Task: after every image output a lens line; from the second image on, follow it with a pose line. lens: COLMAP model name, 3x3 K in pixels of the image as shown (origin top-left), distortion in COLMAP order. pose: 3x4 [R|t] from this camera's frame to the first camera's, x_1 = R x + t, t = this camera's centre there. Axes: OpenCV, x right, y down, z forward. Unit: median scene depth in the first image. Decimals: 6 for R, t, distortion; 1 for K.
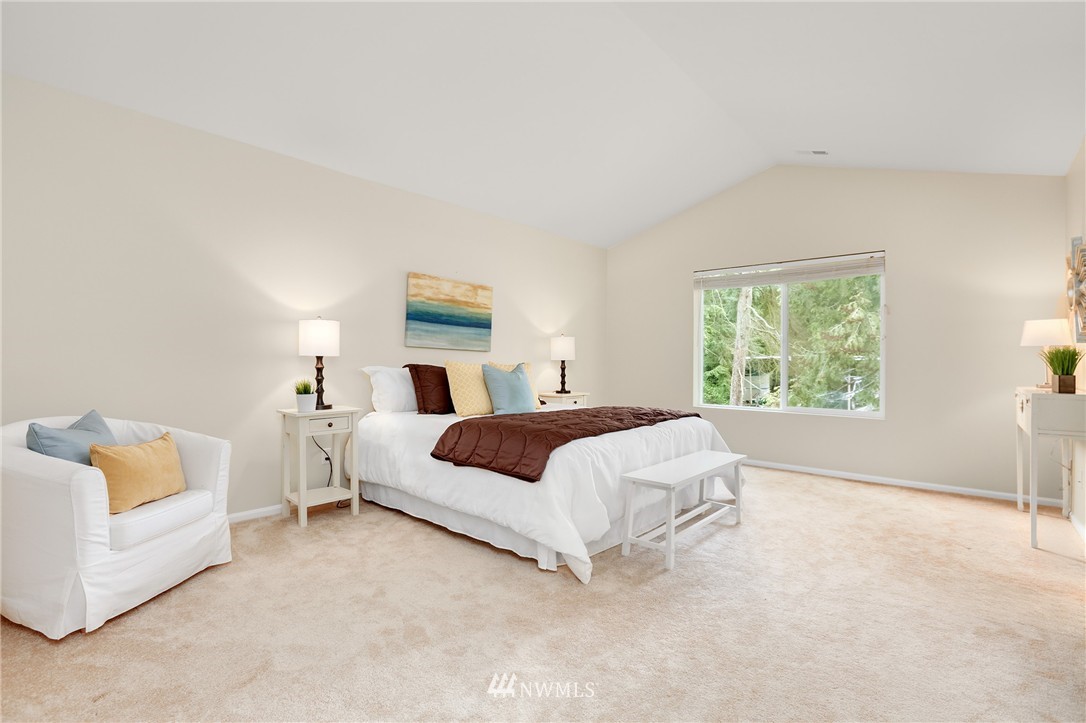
lens RADIAL K [[491.3, 0, 540.7], [0, 491.3, 361.5], [0, 0, 1]] dist [-0.057913, 0.020263]
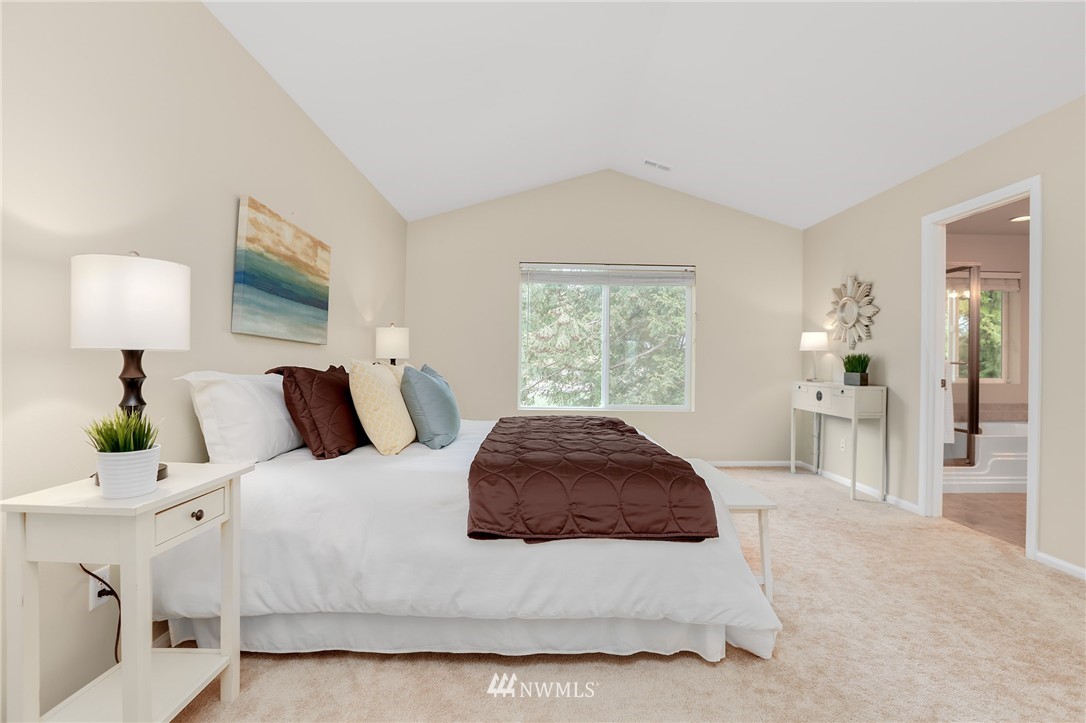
lens RADIAL K [[495.1, 0, 543.0], [0, 495.1, 361.5], [0, 0, 1]] dist [-0.060243, 0.025486]
pose [[0.745113, 0.000329, 0.666938, -0.377094], [-0.004904, 0.999976, 0.004986, -0.004085], [-0.666920, -0.006986, 0.745097, 0.380876]]
